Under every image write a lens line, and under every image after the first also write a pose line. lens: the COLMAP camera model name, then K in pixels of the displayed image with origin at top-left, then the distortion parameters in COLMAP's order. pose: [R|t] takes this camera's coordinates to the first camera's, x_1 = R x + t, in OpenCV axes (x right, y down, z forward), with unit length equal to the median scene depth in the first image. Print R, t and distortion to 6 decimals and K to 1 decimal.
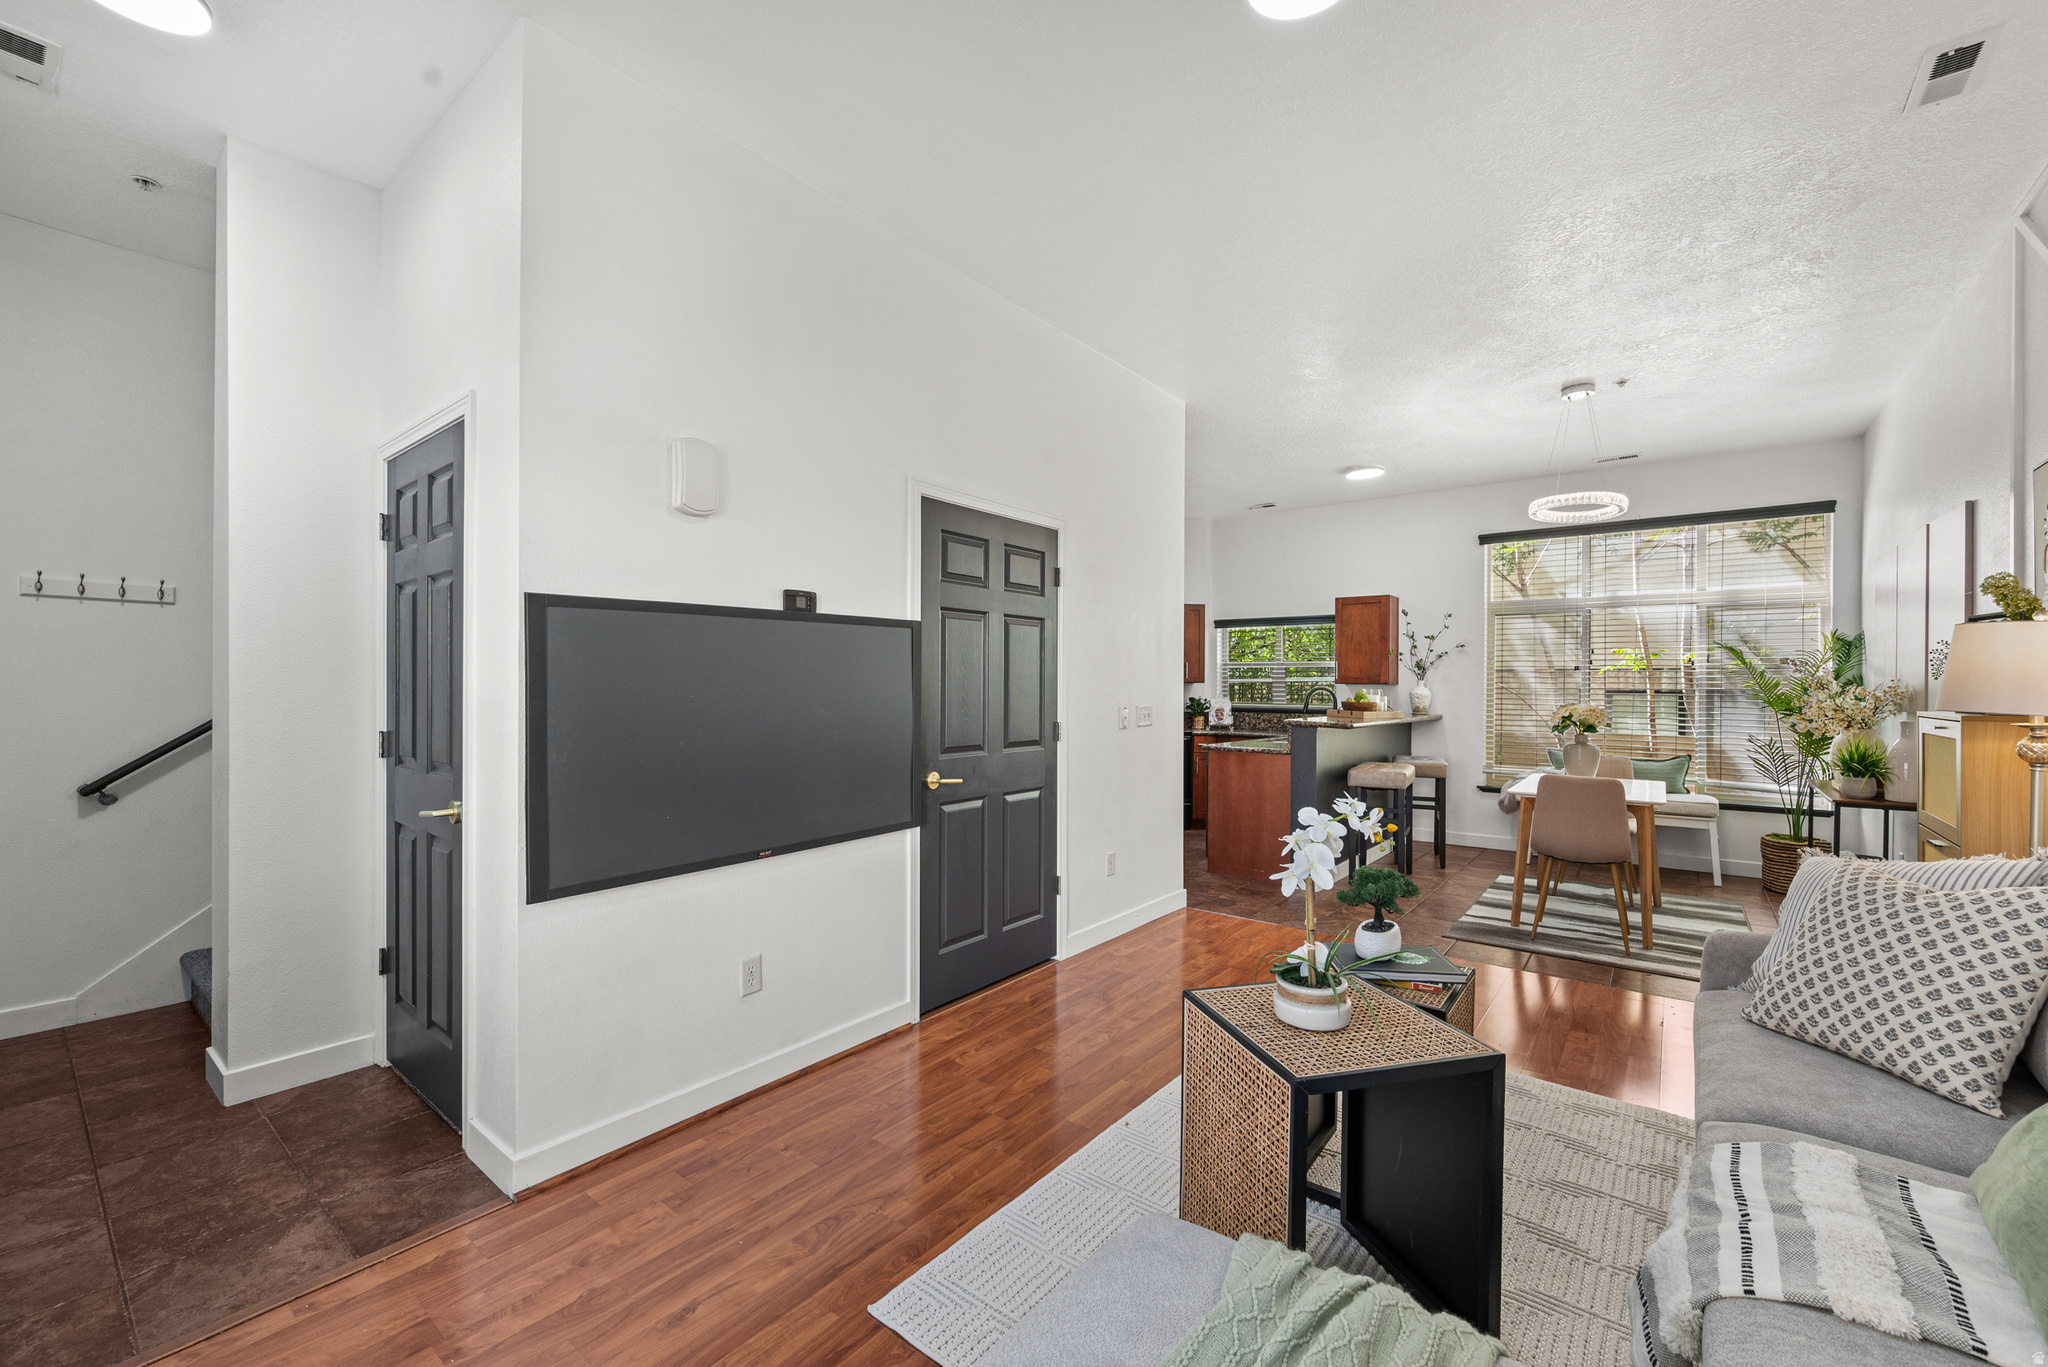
lens RADIAL K [[831.0, 0, 1030.1], [0, 831.0, 692.6], [0, 0, 1]] dist [-0.000208, 0.000310]
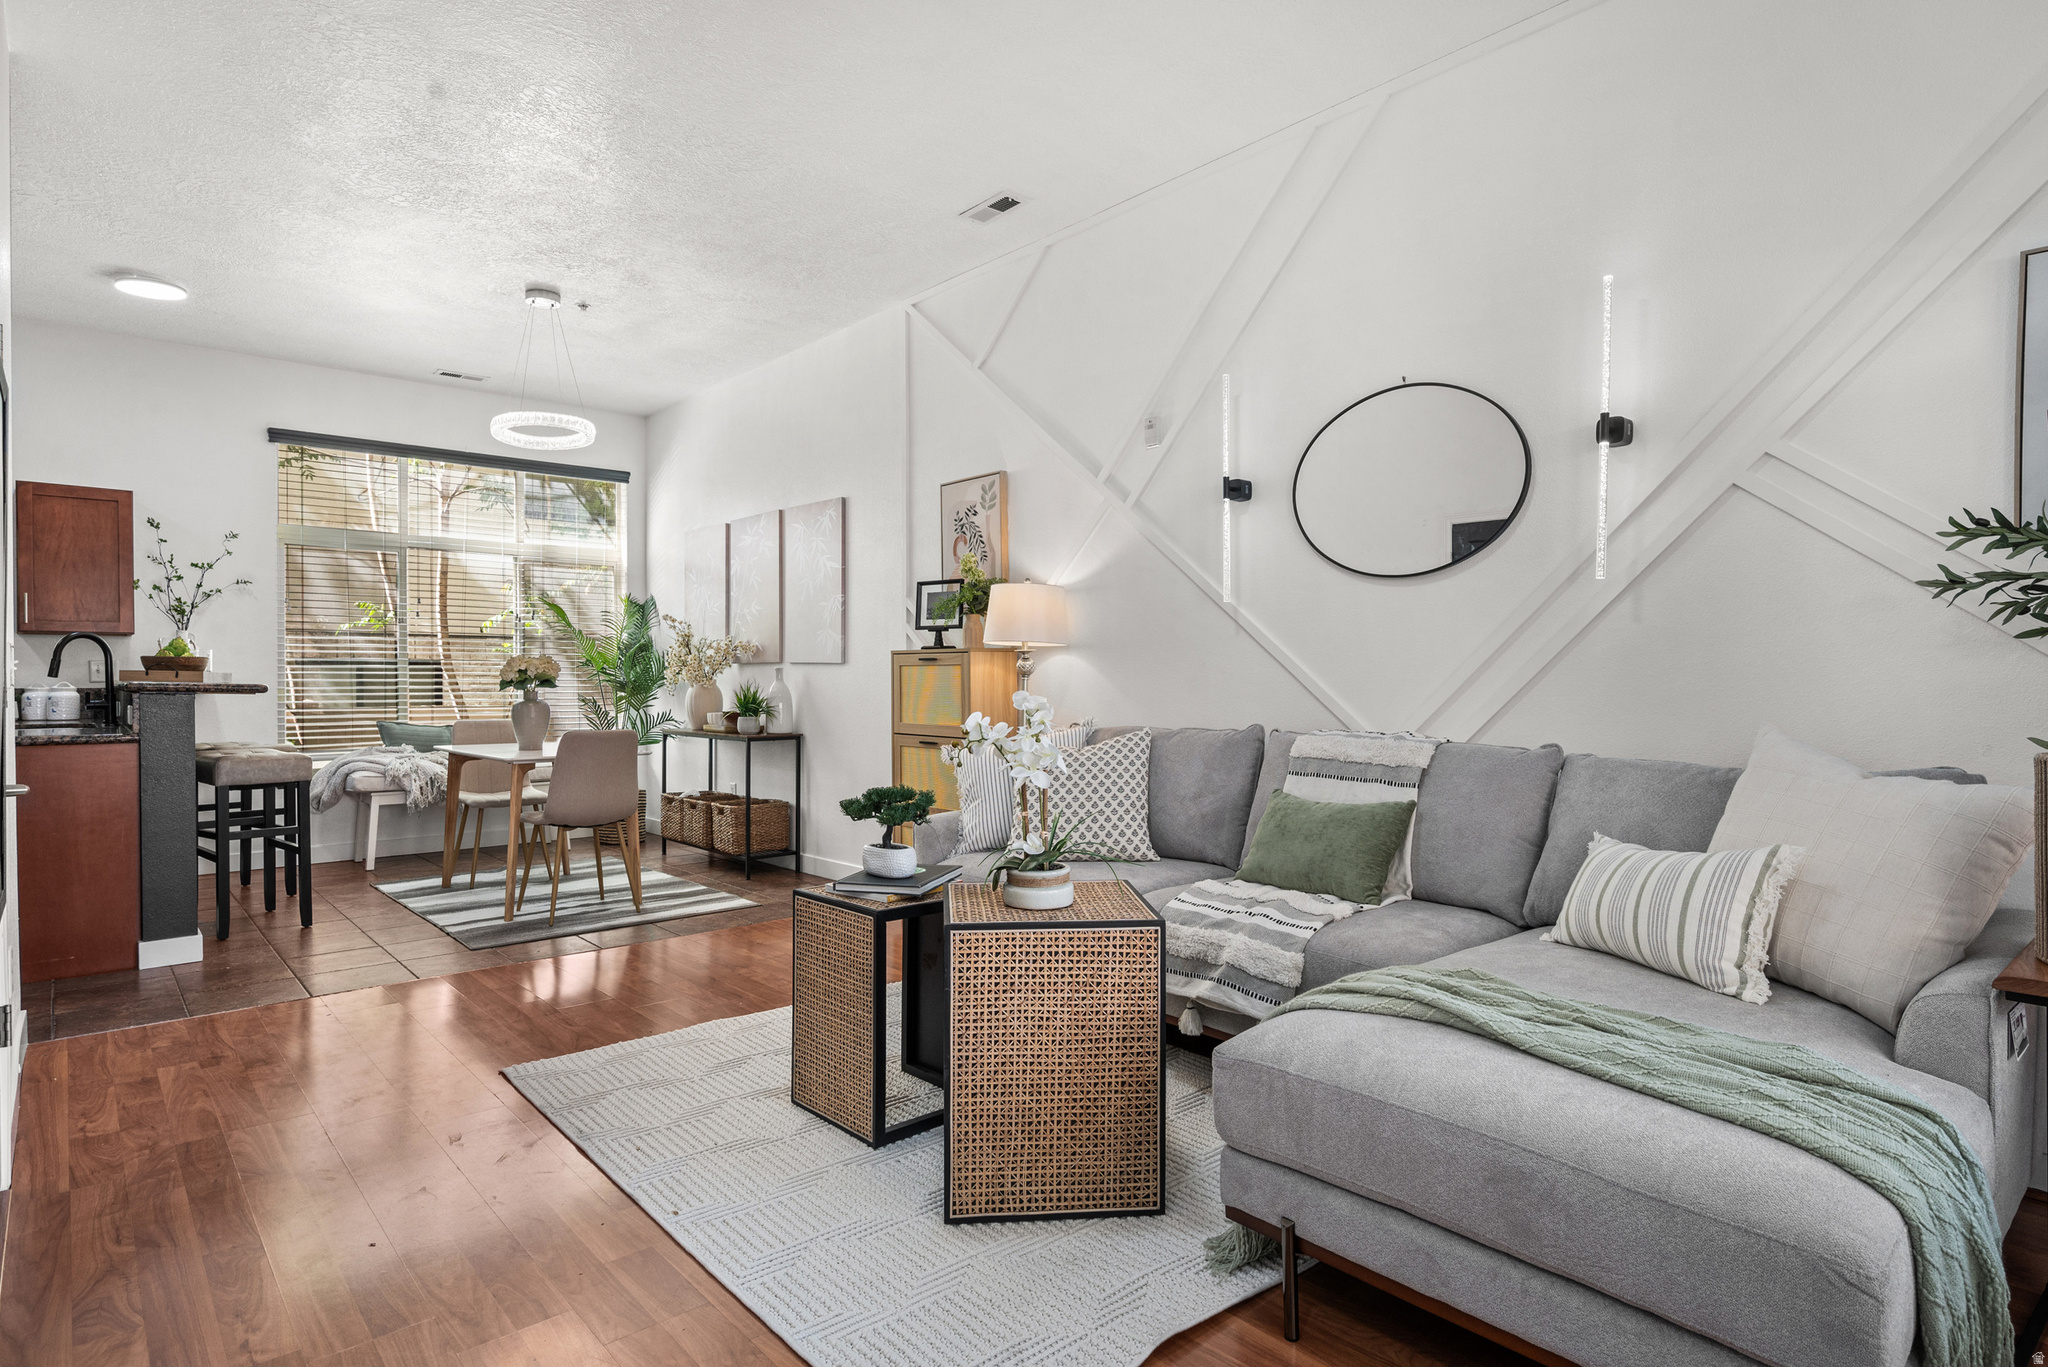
lens RADIAL K [[1083.6, 0, 1032.3], [0, 1083.6, 688.4], [0, 0, 1]] dist [-0.000931, 0.000117]
pose [[0.180671, -0.016567, 0.983404, -0.290152], [0.008320, 0.999848, 0.015315, 0.027687], [-0.983508, 0.005415, 0.180781, 0.220831]]
